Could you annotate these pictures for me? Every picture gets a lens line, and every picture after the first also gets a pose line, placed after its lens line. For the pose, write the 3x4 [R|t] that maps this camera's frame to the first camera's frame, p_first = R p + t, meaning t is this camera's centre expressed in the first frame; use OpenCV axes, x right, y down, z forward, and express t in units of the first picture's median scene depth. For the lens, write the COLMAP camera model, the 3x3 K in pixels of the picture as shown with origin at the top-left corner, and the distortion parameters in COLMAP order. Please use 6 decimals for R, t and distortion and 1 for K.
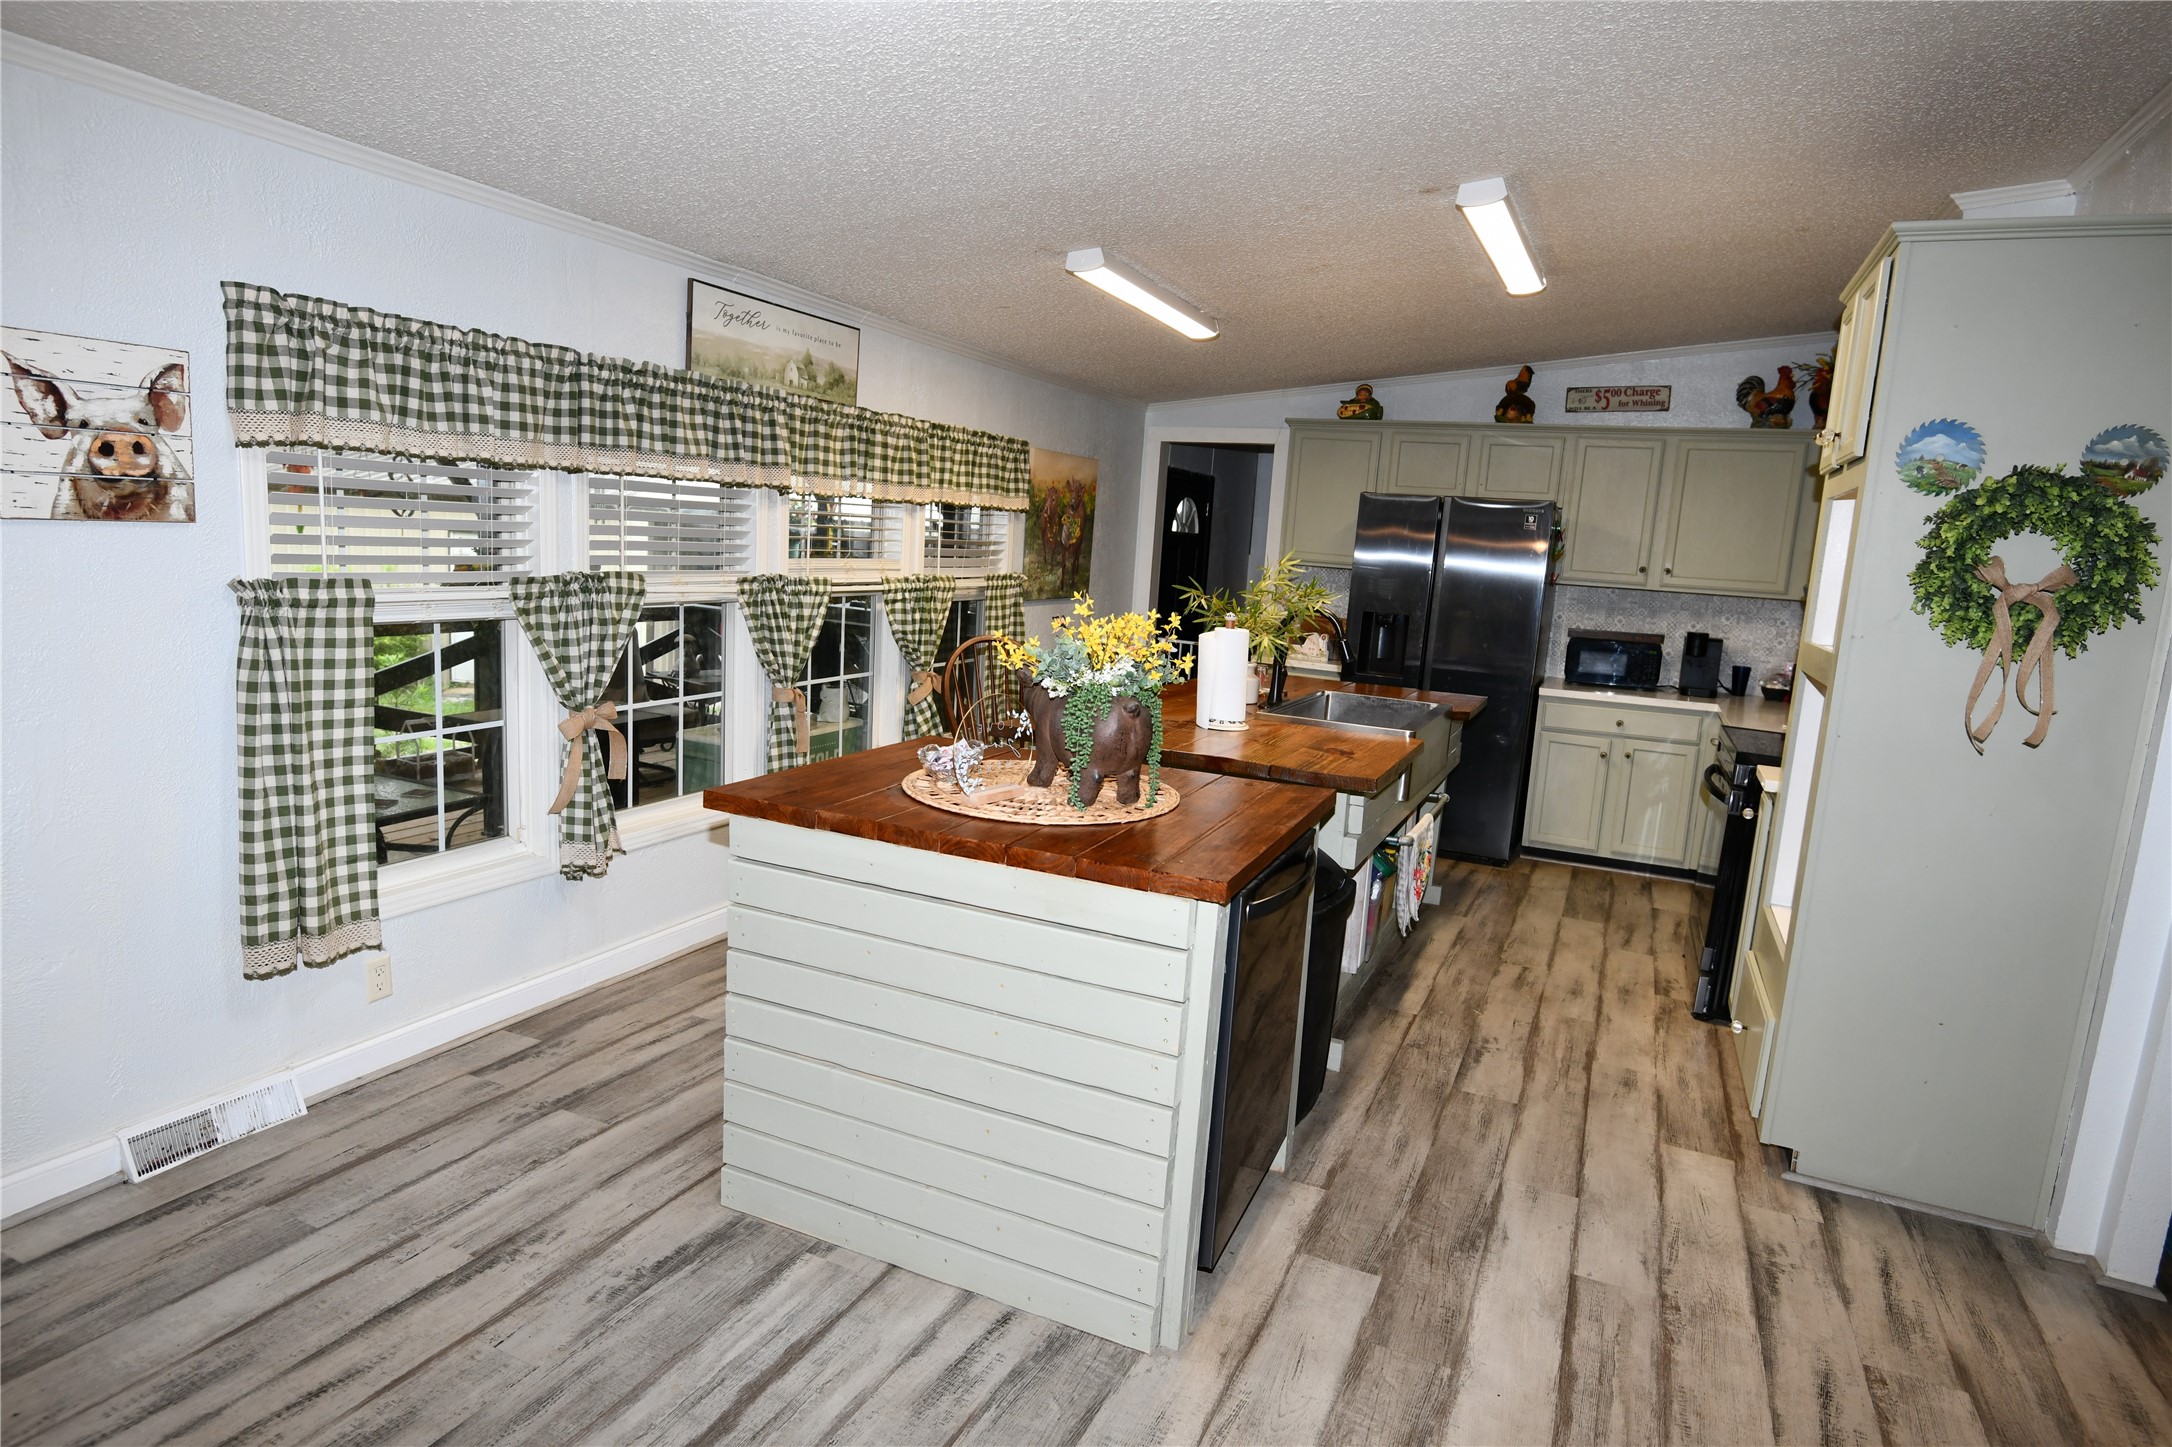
lens RADIAL K [[1198.4, 0, 1077.4], [0, 1198.4, 724.6], [0, 0, 1]] dist [-0.005810, -0.014460]
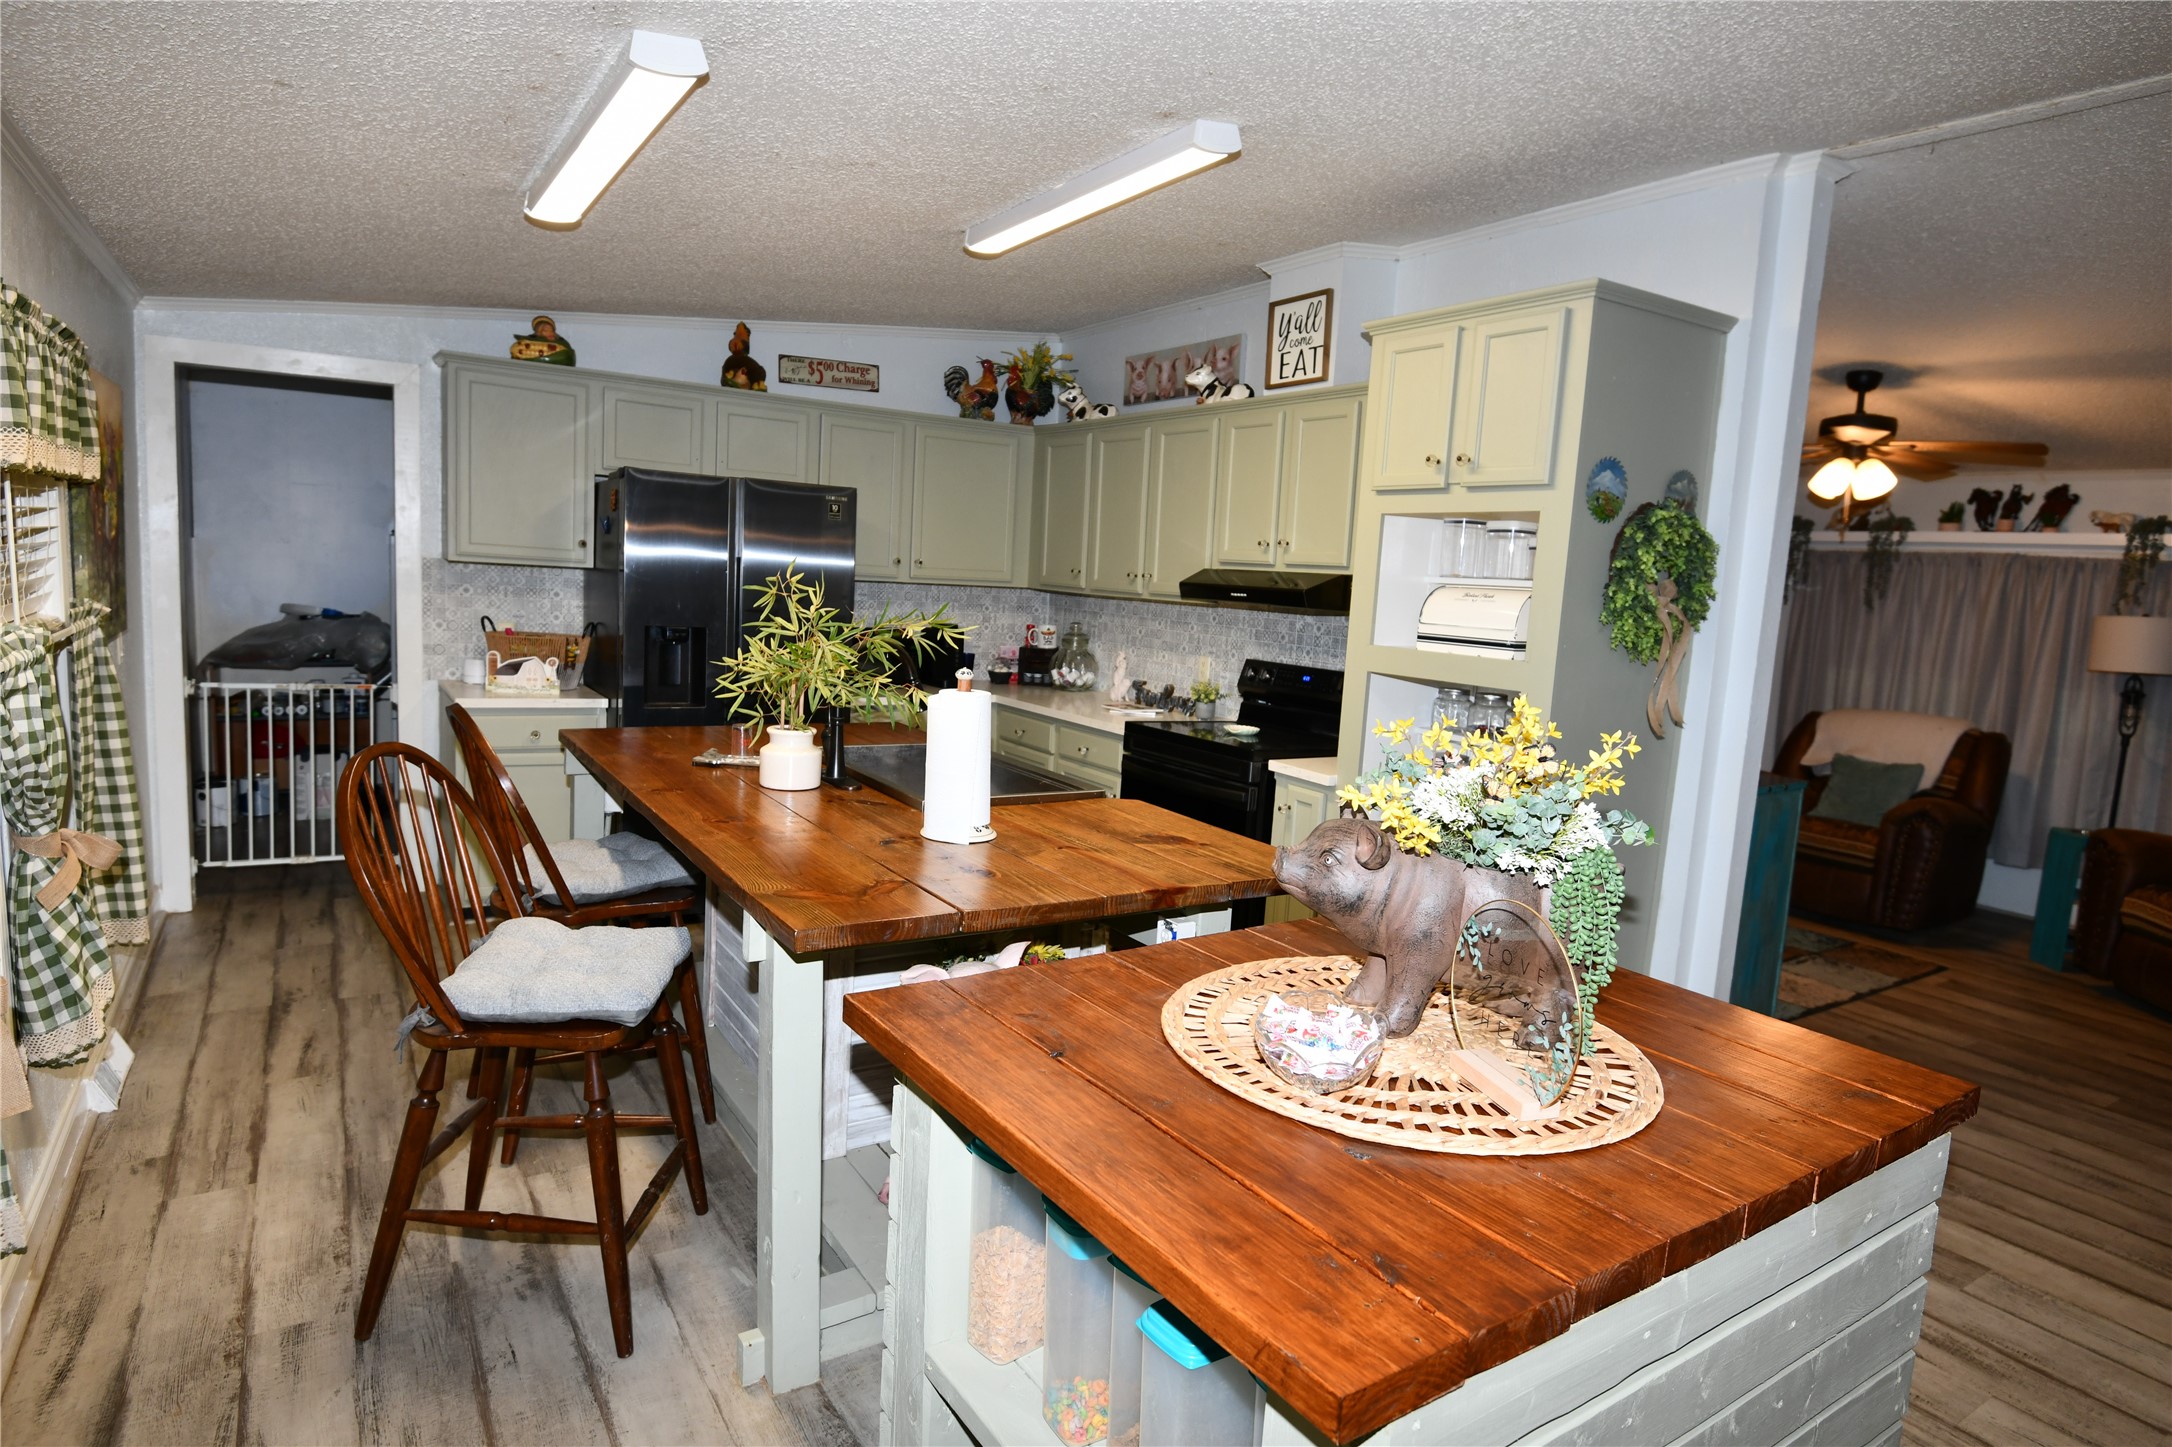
lens RADIAL K [[1198.4, 0, 1081.3], [0, 1198.4, 724.2], [0, 0, 1]] dist [-0.005810, -0.014460]
pose [[0.533034, -0.138696, 0.834649, -0.250344], [0.110325, 0.989444, 0.093962, -0.072565], [-0.838870, 0.041998, 0.542709, 0.355920]]
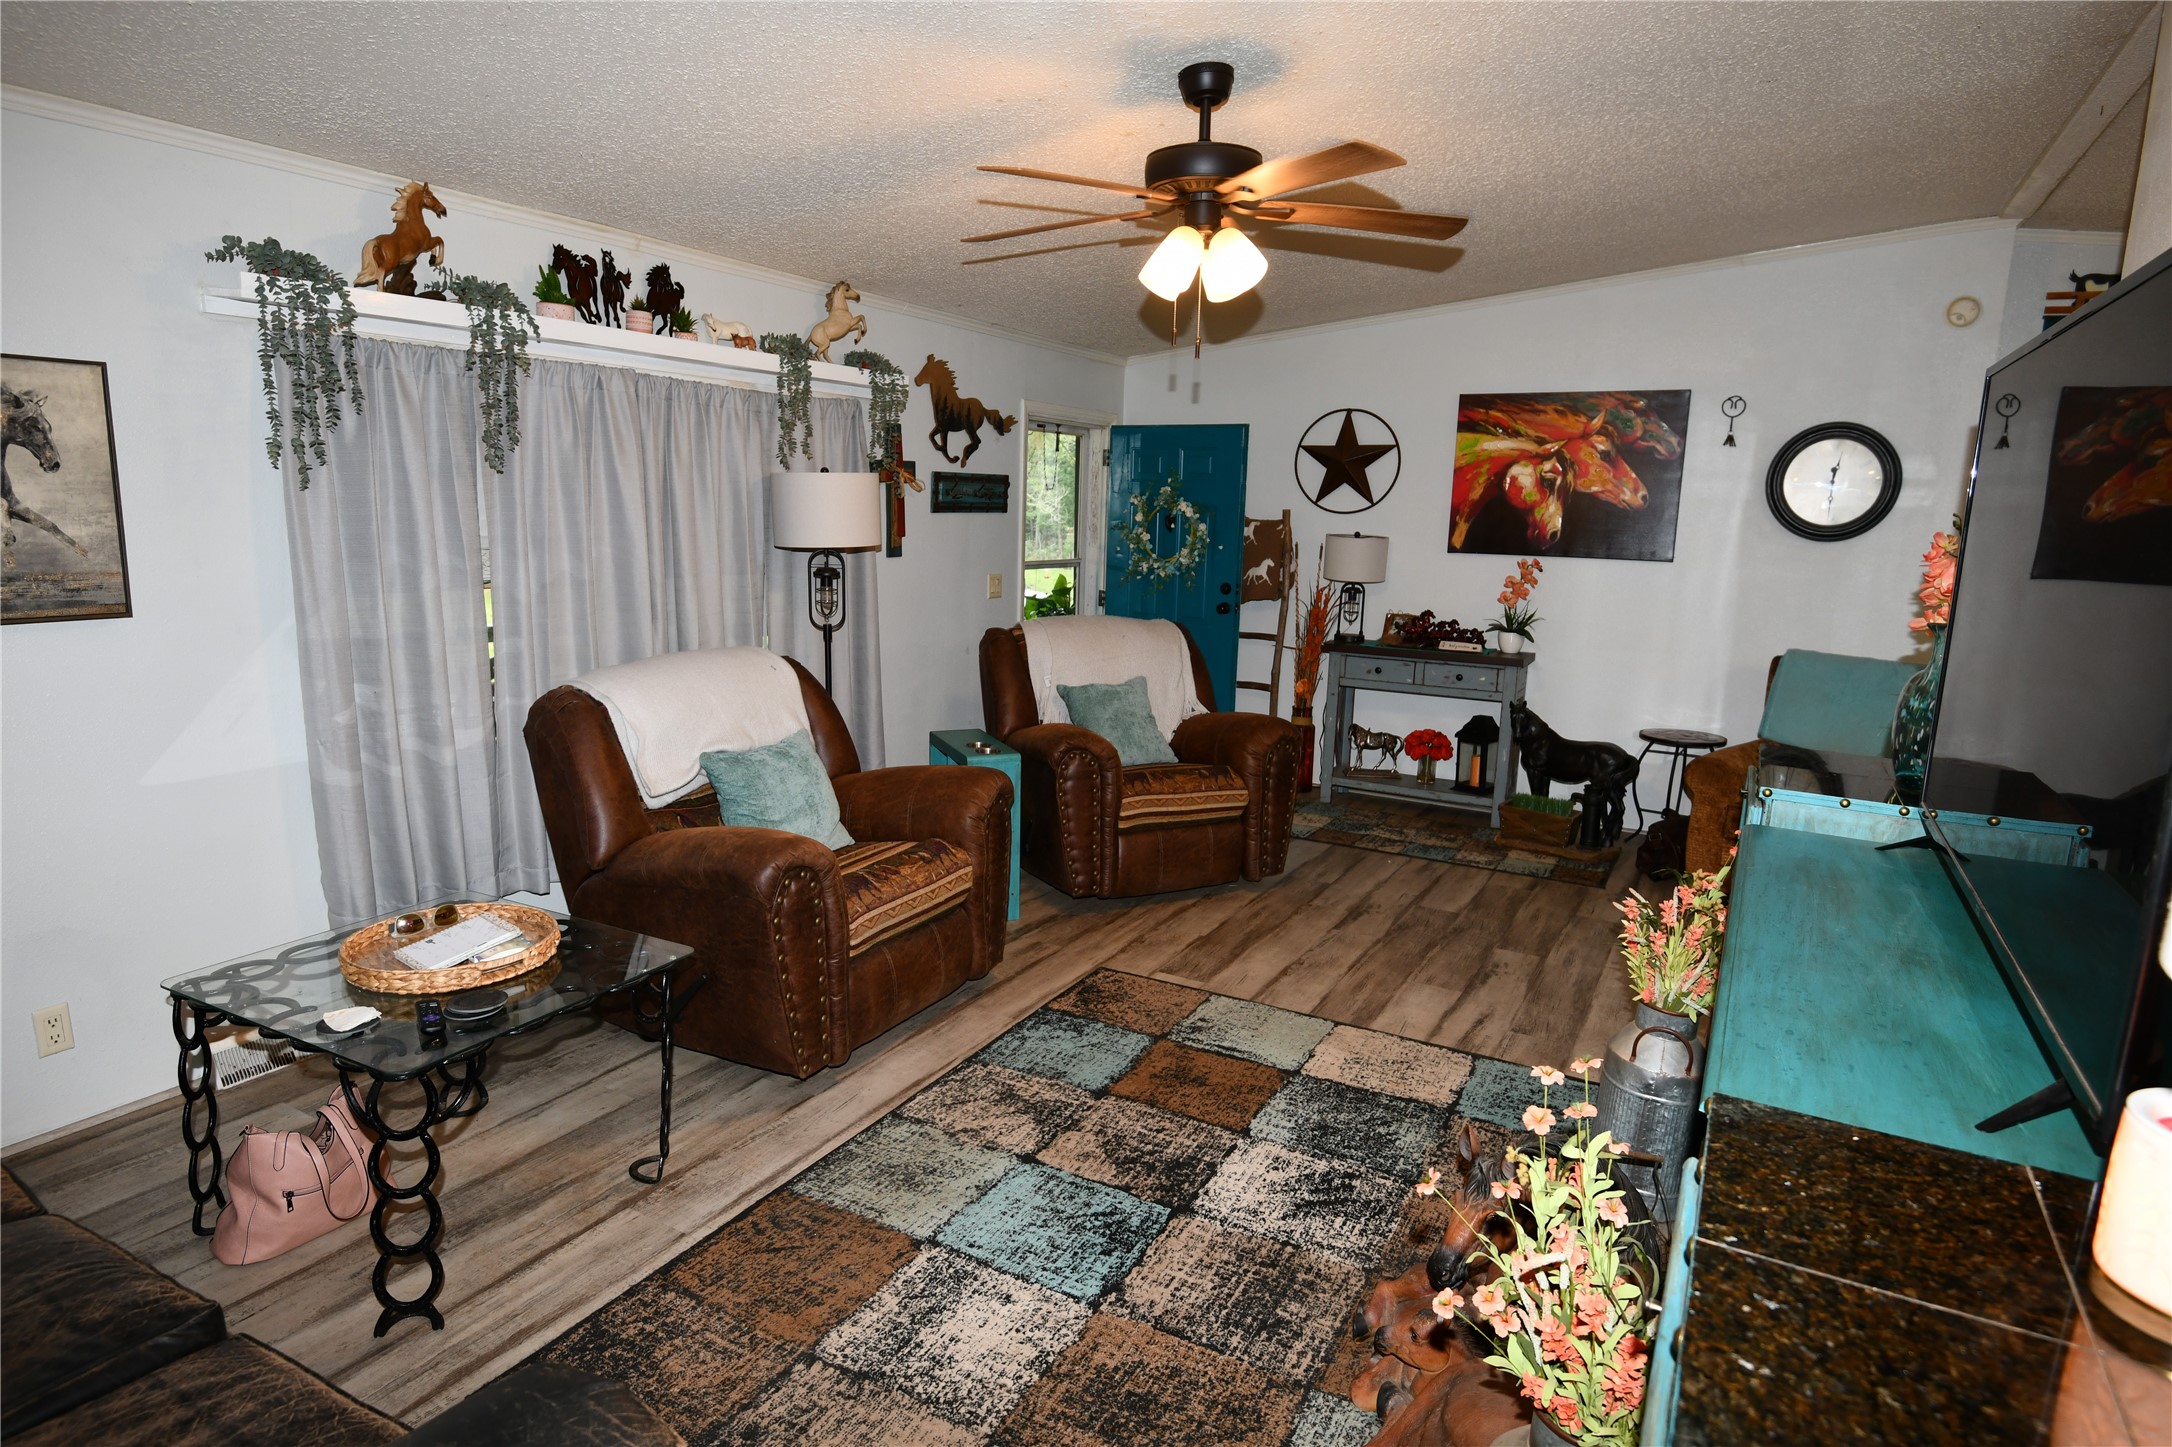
lens RADIAL K [[1198.4, 0, 1086.3], [0, 1198.4, 744.4], [0, 0, 1]] dist [-0.005810, -0.014460]
pose [[-0.992768, -0.100091, 0.066277, 0.736583], [-0.070641, 0.933484, 0.351593, -0.087650], [-0.097060, 0.344369, -0.933804, 0.858578]]
